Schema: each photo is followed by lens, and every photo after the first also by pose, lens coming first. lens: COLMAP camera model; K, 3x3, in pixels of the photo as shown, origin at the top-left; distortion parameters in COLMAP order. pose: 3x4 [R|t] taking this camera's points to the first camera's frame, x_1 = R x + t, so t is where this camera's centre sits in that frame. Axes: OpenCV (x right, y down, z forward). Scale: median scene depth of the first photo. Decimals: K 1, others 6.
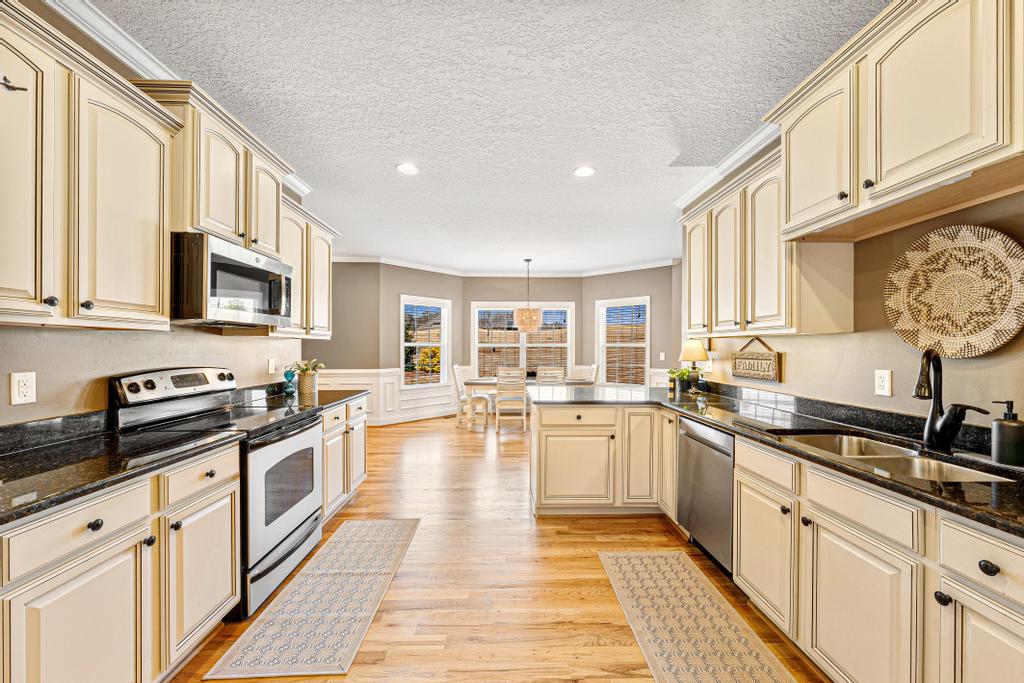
lens RADIAL K [[393.8, 0, 508.9], [0, 393.8, 345.2], [0, 0, 1]] dist [0.001211, 0.000245]
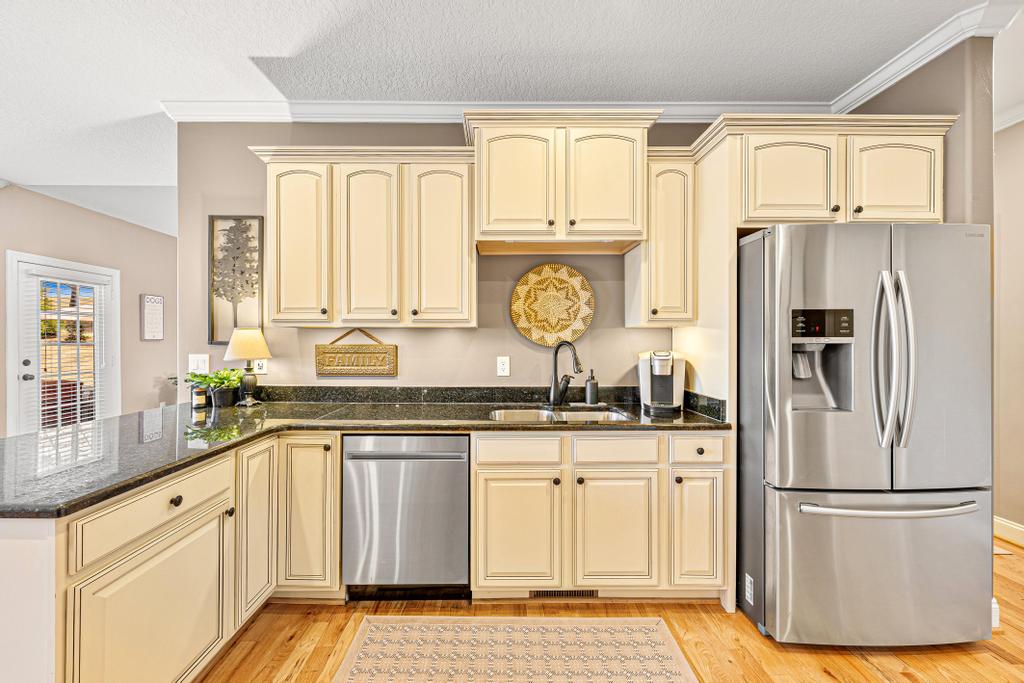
lens RADIAL K [[393.8, 0, 507.0], [0, 393.8, 340.8], [0, 0, 1]] dist [0.001211, 0.000245]
pose [[0.013168, -0.002892, 0.999909, -0.413591], [-0.006215, 0.999976, 0.002974, 0.004970], [-0.999894, -0.006254, 0.013149, 1.037855]]
